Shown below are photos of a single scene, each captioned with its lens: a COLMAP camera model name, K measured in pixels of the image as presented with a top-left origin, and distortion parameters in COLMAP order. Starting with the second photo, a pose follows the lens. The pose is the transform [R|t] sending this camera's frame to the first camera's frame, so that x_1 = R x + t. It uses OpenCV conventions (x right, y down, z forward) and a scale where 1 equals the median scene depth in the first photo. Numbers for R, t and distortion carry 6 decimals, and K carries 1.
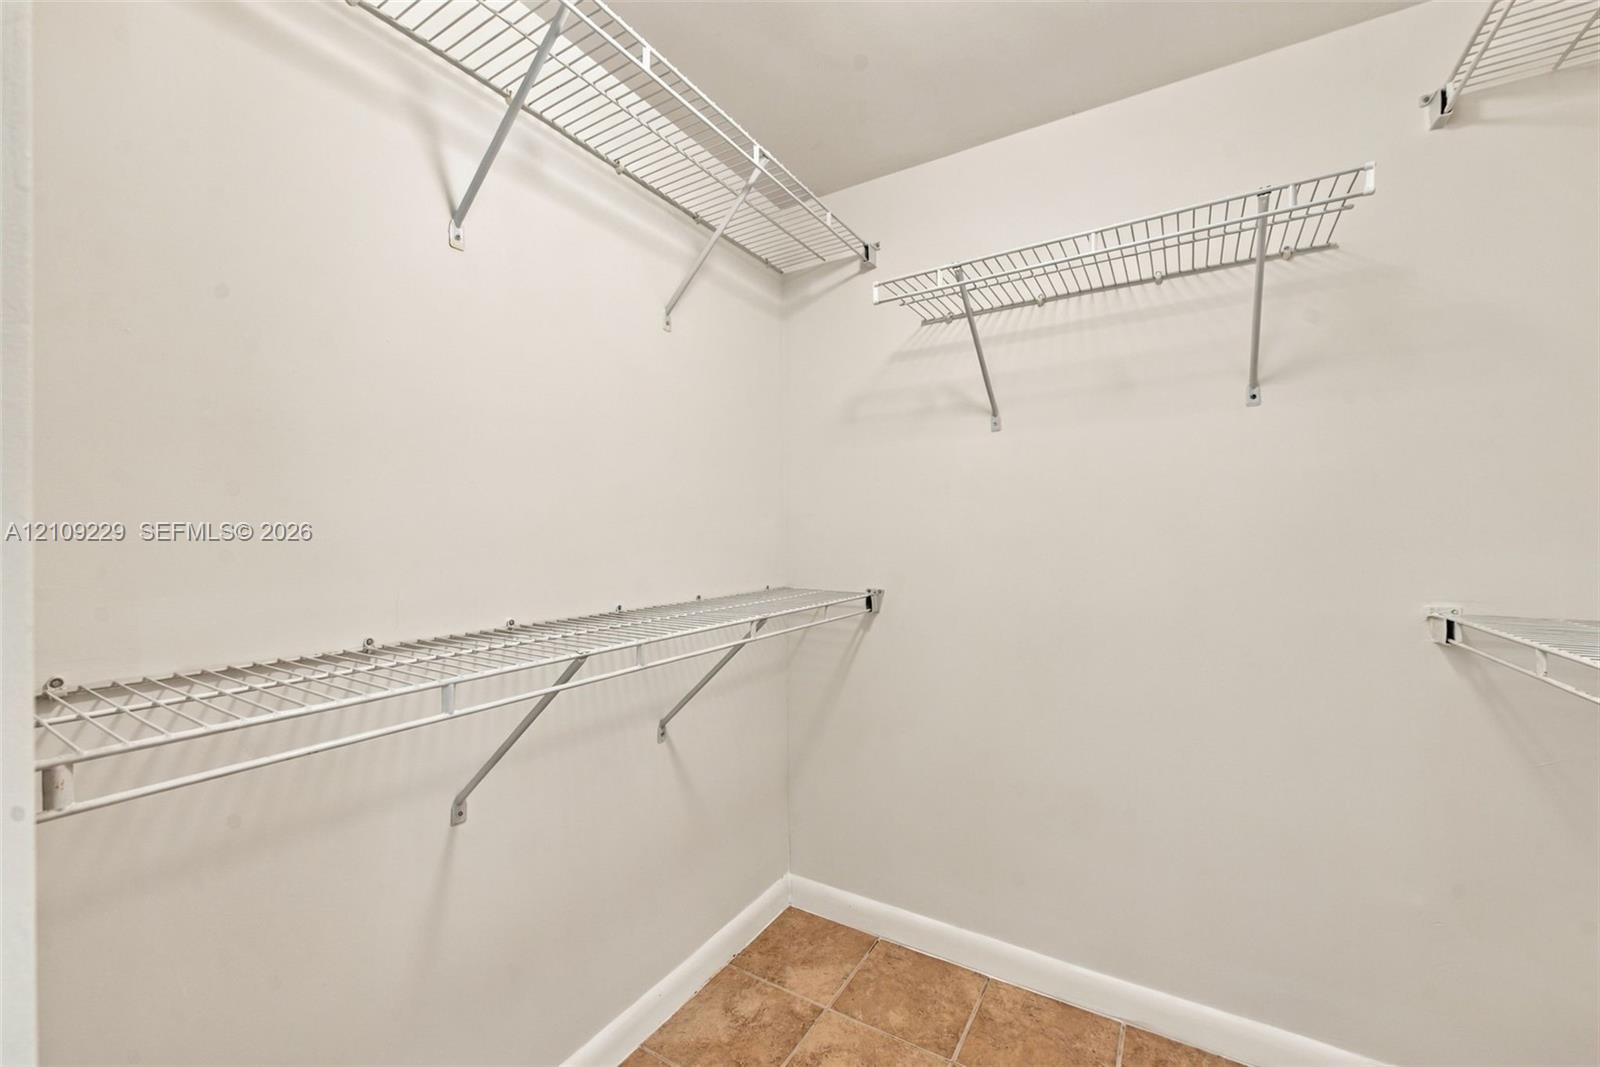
lens RADIAL K [[611.8, 0, 796.9], [0, 611.8, 542.5], [0, 0, 1]] dist [-0.001867, -0.001966]
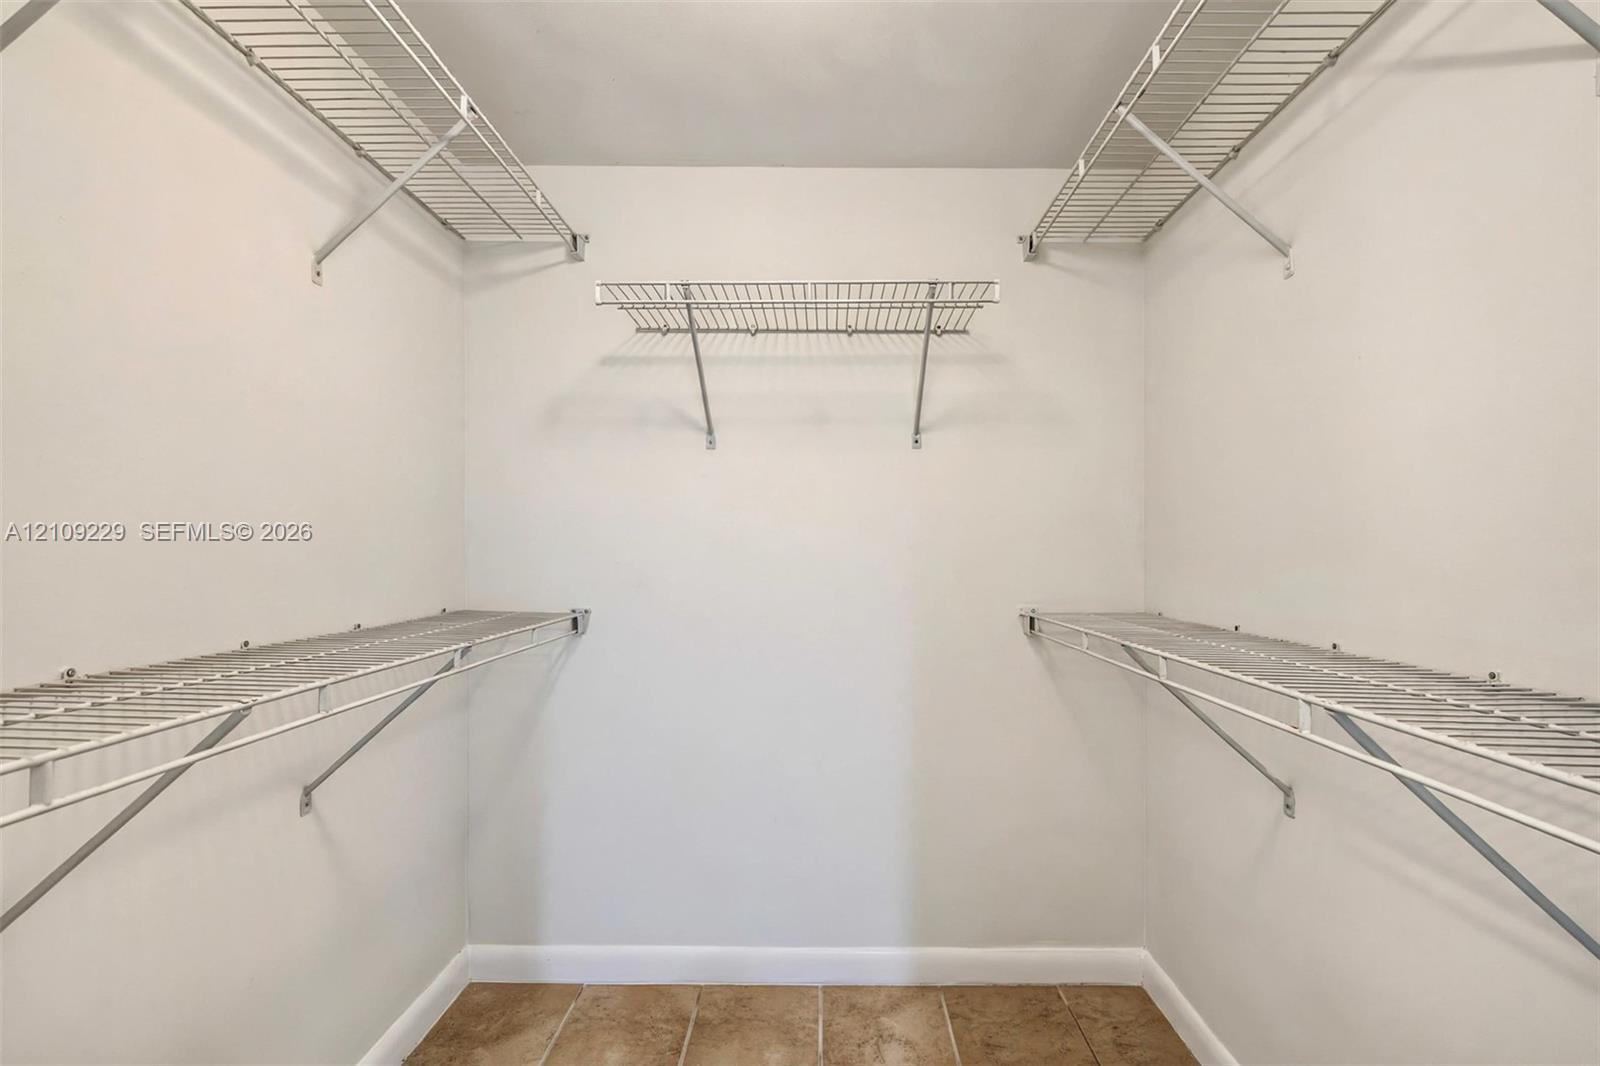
lens RADIAL K [[661.6, 0, 794.0], [0, 661.6, 557.1], [0, 0, 1]] dist [-0.014771, -0.001083]
pose [[0.865591, 0.006720, 0.500707, -0.112455], [-0.006219, 0.999977, -0.002671, -0.000819], [-0.500714, -0.000802, 0.865613, -0.025935]]
